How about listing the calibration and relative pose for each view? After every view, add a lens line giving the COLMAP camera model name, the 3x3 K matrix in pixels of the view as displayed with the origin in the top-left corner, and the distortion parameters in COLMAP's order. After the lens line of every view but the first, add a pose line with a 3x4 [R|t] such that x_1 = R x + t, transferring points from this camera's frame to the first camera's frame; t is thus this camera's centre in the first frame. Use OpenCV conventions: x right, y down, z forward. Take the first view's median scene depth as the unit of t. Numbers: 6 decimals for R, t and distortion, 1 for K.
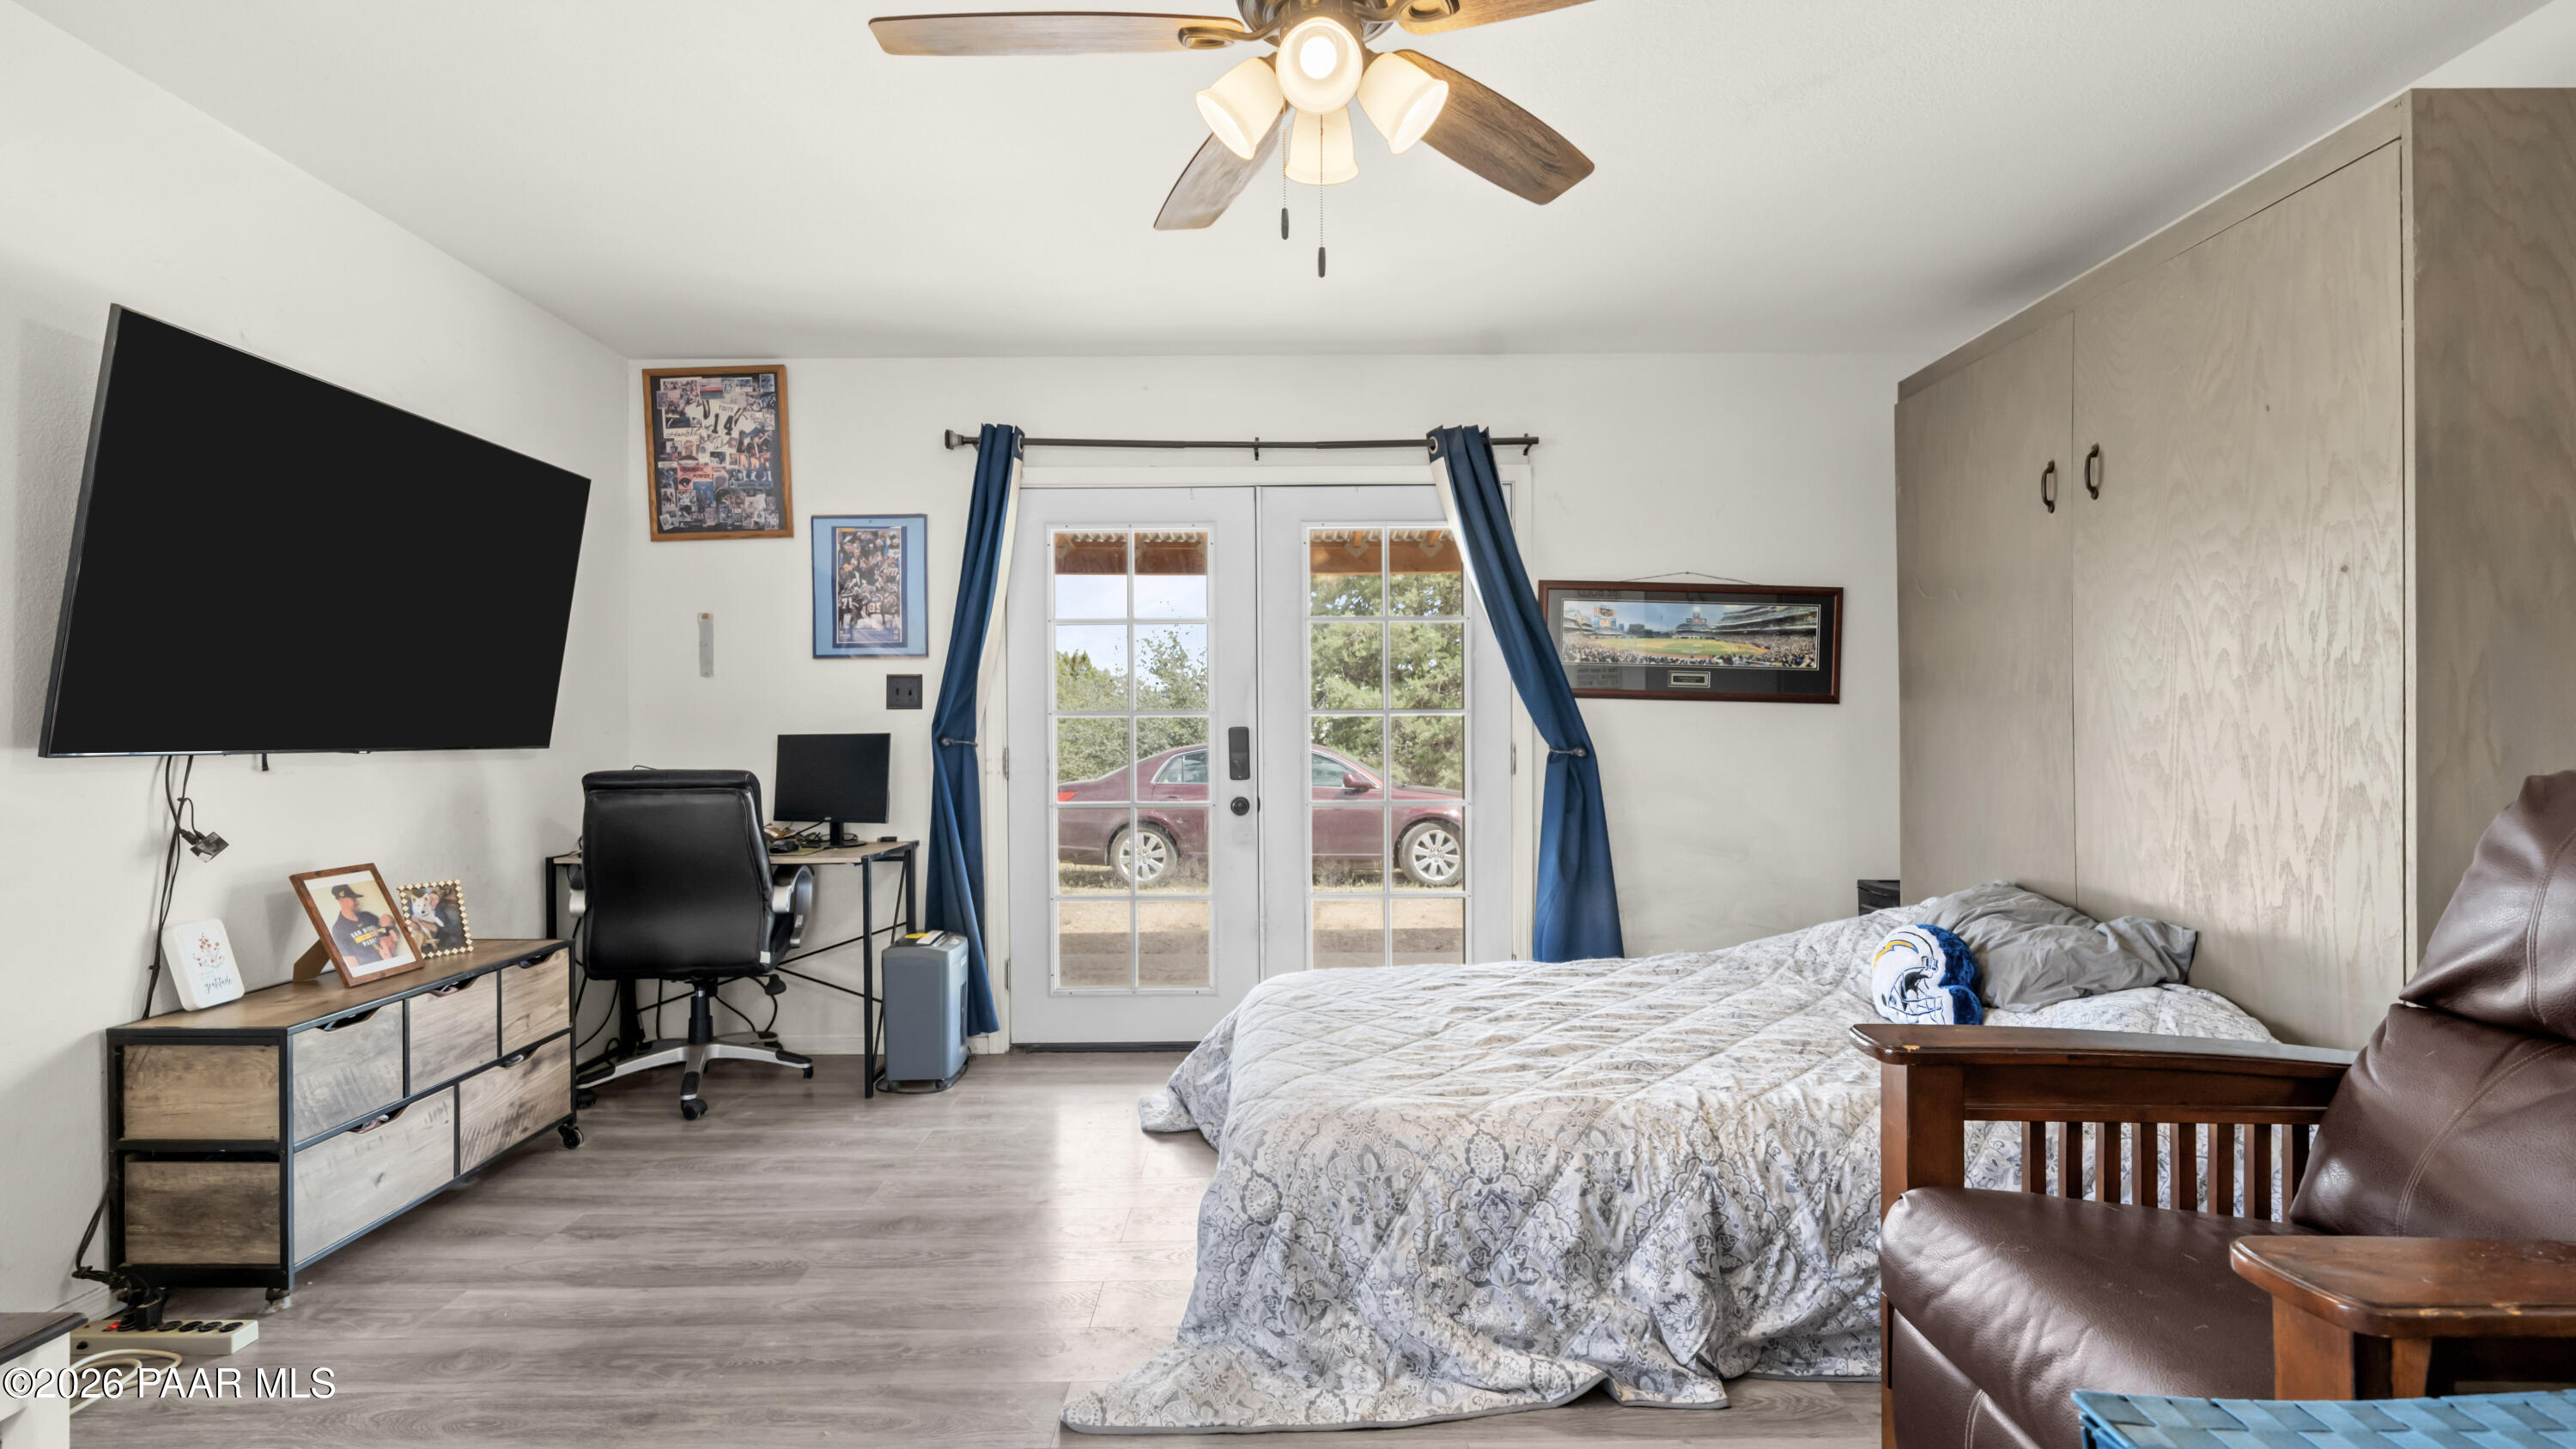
lens RADIAL K [[1208.0, 0, 1284.7], [0, 1208.0, 741.8], [0, 0, 1]] dist [-0.000867, -0.000585]
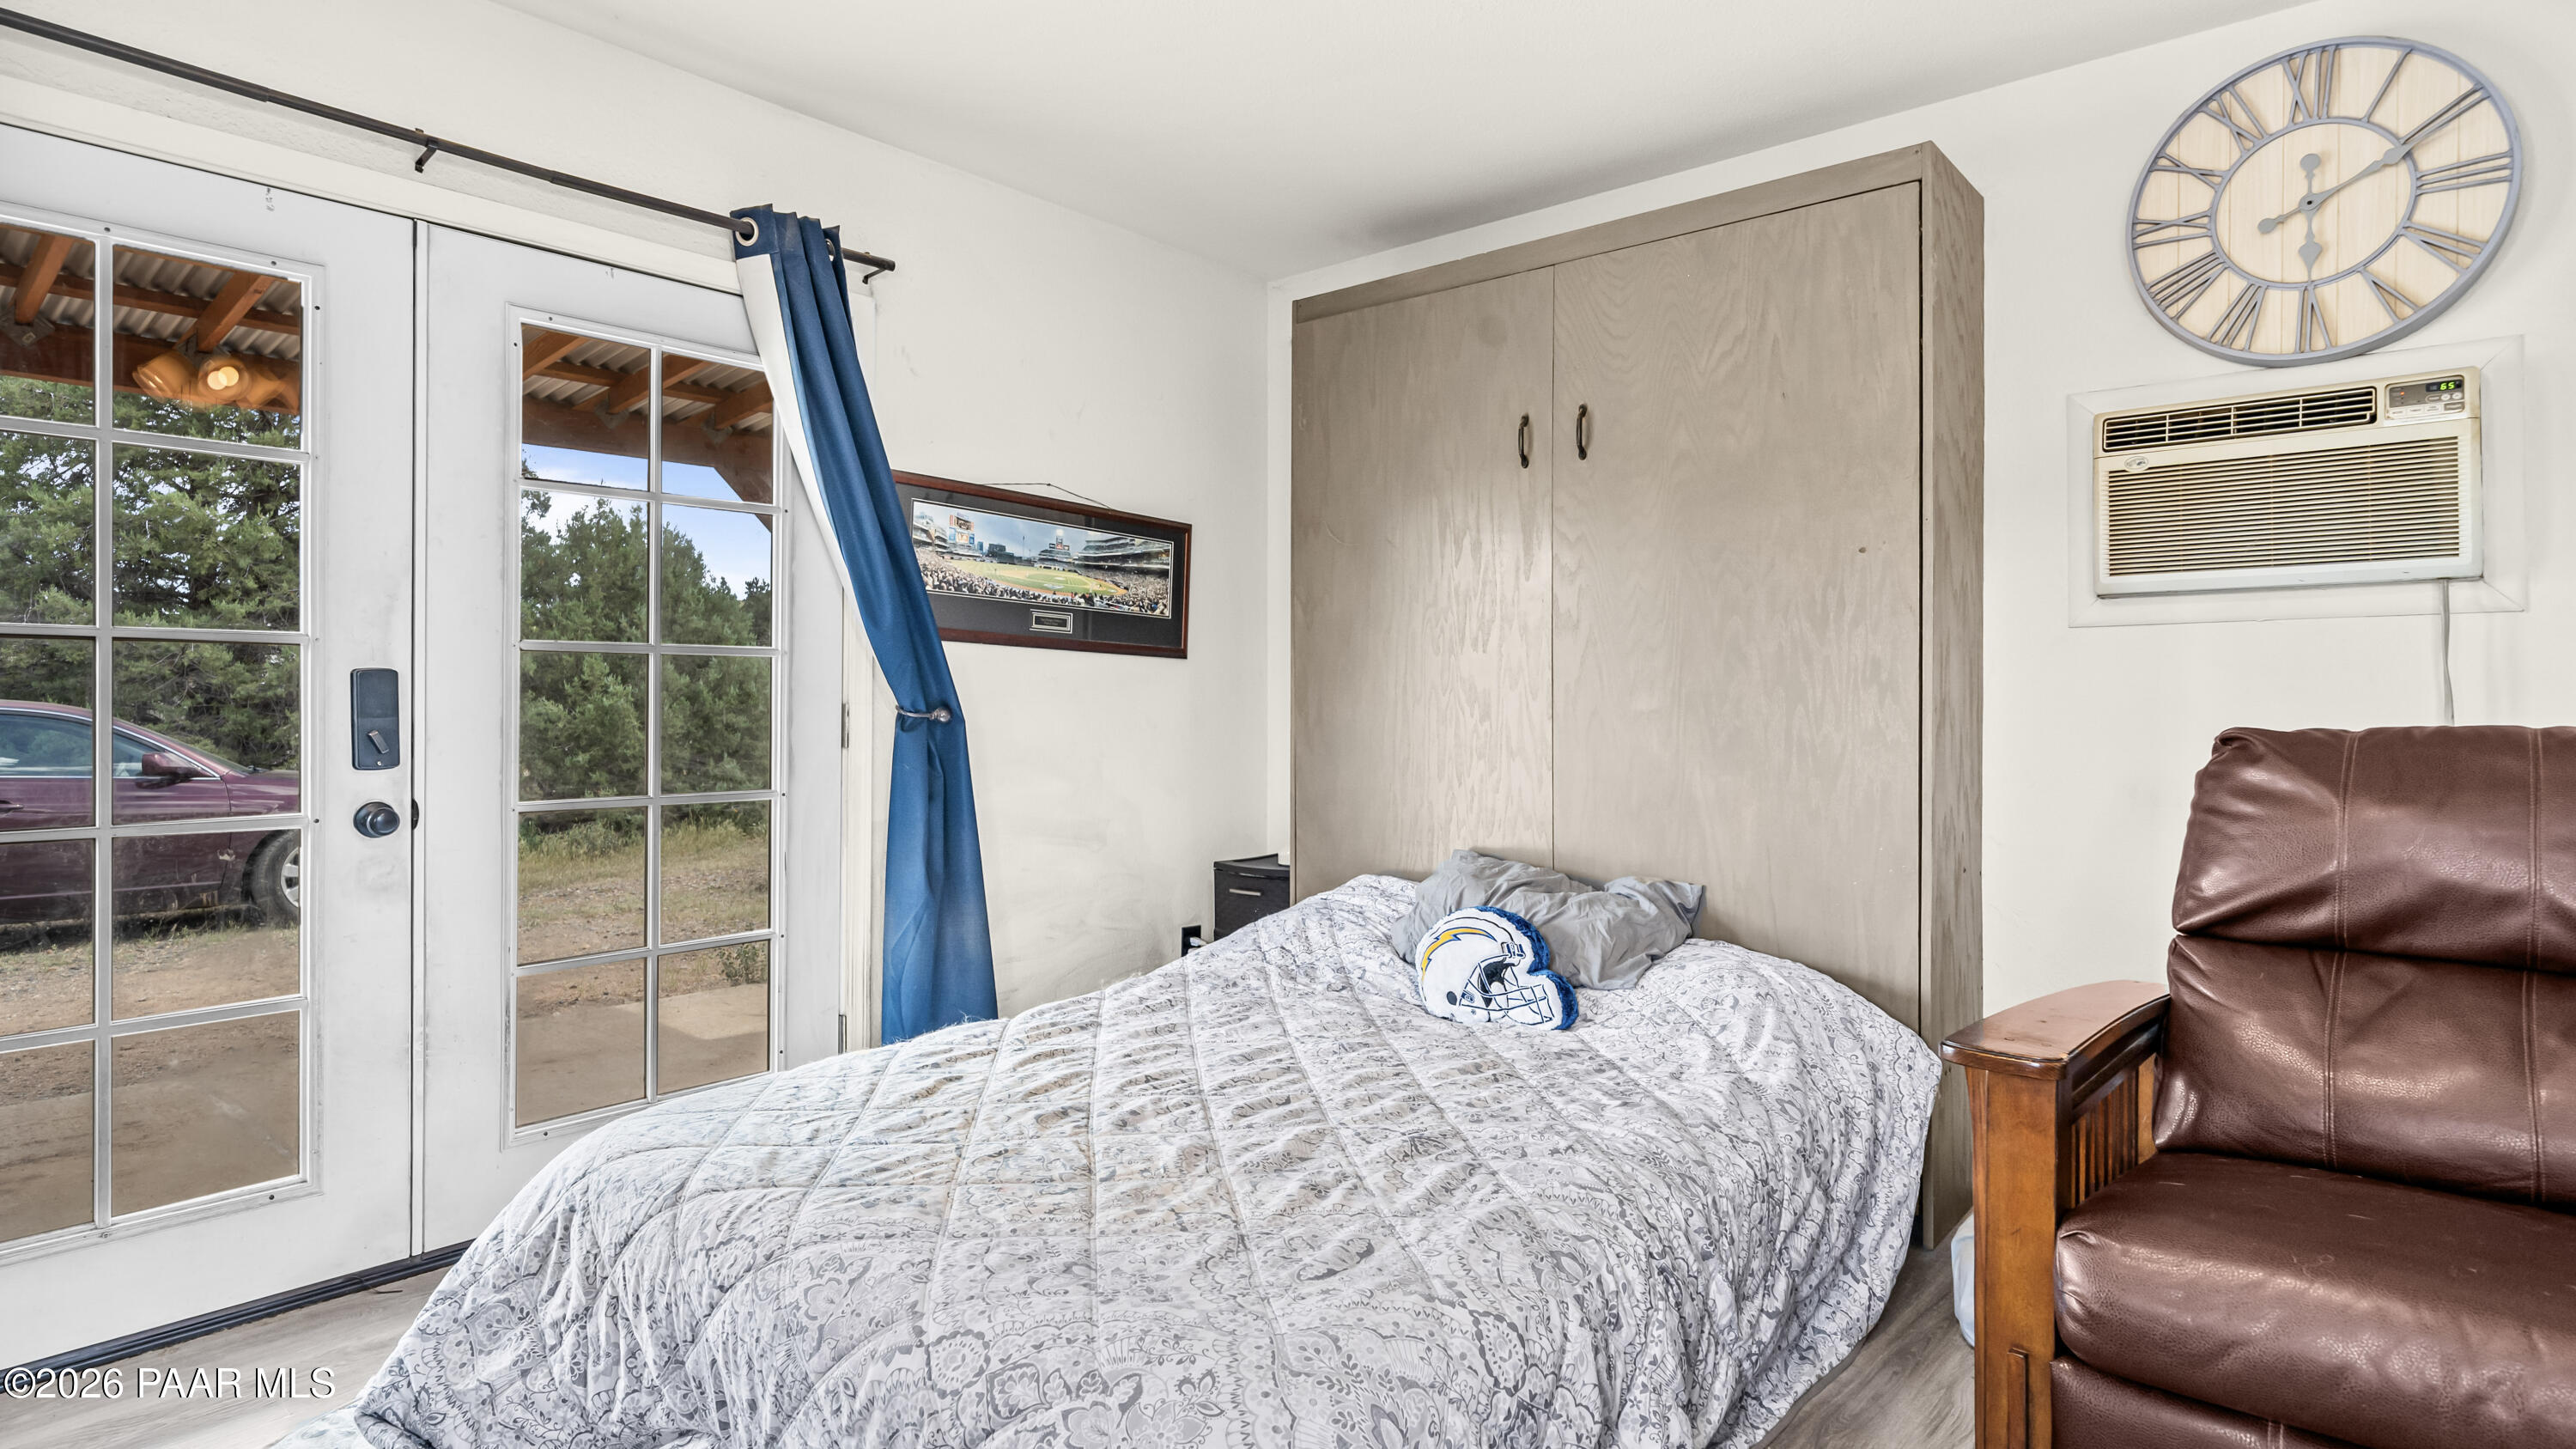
lens RADIAL K [[1355.1, 0, 1290.8], [0, 1355.1, 700.7], [0, 0, 1]] dist [0.001598, -0.000153]
pose [[0.648115, 0.006988, 0.761511, -0.232514], [-0.004745, 0.999976, -0.005138, 0.002956], [-0.761528, -0.000284, 0.648132, 0.321741]]
